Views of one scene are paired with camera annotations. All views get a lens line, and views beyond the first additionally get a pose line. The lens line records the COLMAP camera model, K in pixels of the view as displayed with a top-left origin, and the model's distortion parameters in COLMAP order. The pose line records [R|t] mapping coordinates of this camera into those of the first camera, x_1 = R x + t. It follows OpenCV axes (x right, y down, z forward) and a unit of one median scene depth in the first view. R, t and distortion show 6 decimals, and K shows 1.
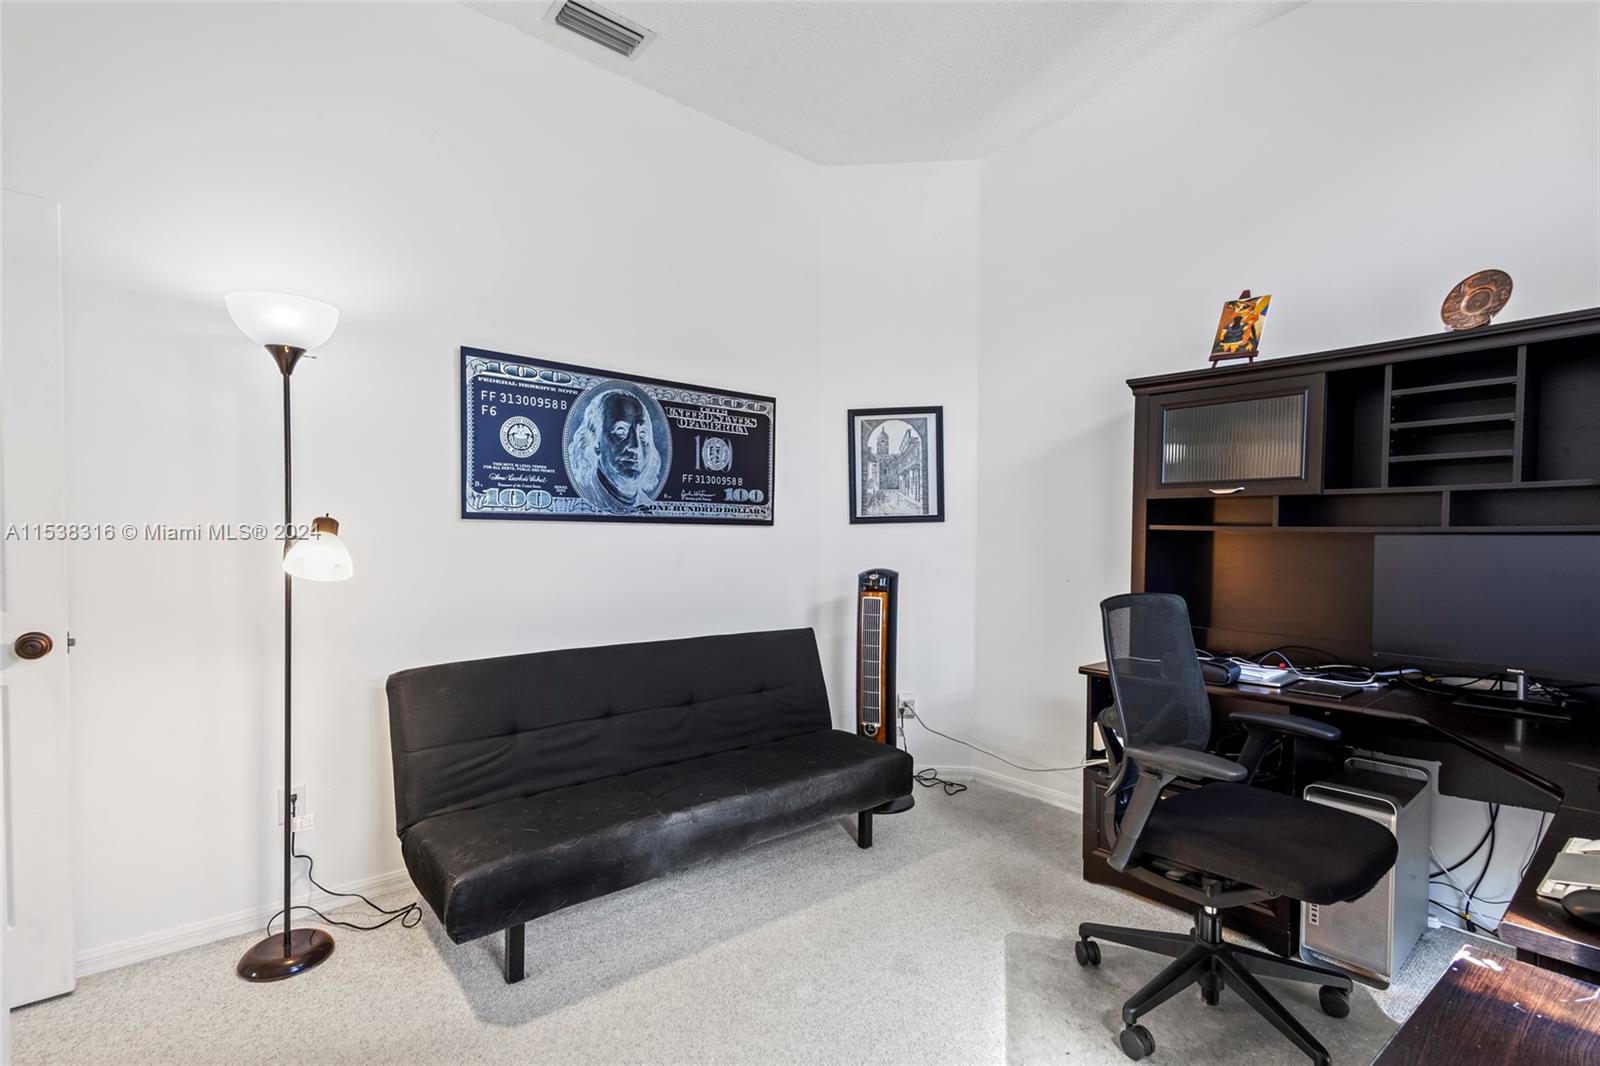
lens RADIAL K [[741.1, 0, 791.5], [0, 741.1, 562.1], [0, 0, 1]] dist [0.007242, 0.000593]
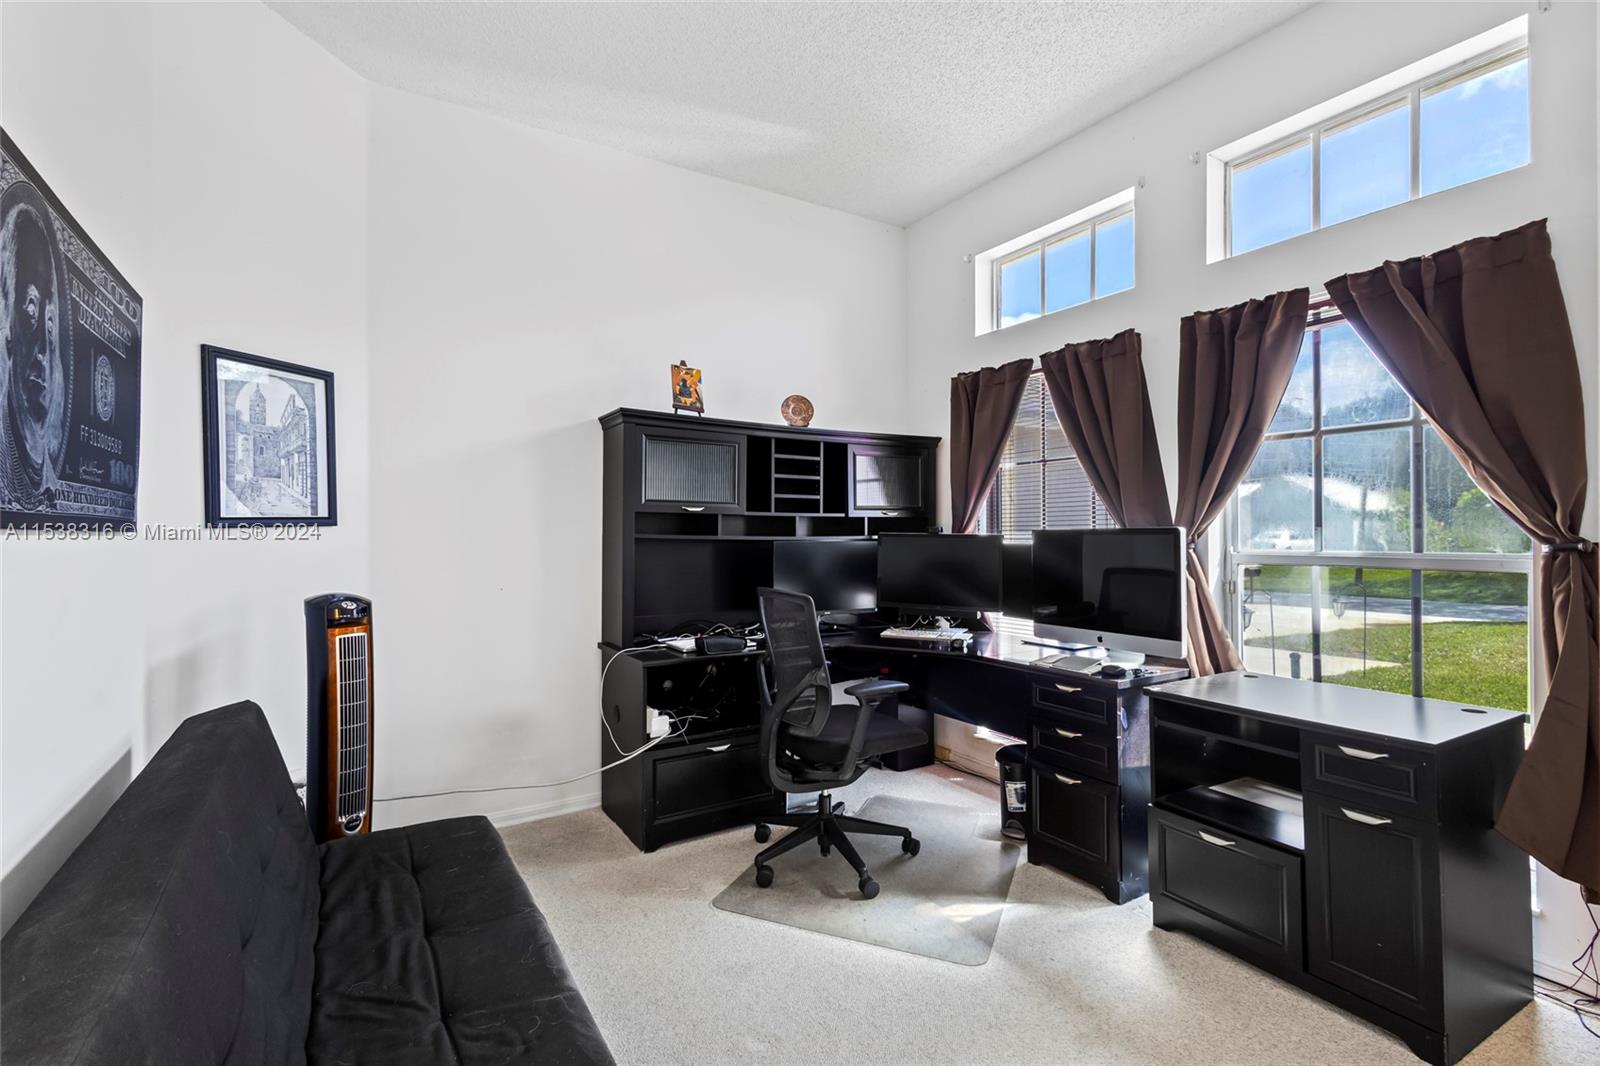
lens RADIAL K [[741.1, 0, 799.5], [0, 741.1, 529.9], [0, 0, 1]] dist [0.007242, 0.000593]
pose [[0.128320, 0.000090, 0.991733, -0.579291], [0.033684, 0.999423, -0.004449, -0.037226], [-0.991161, 0.033976, 0.128243, 0.522416]]
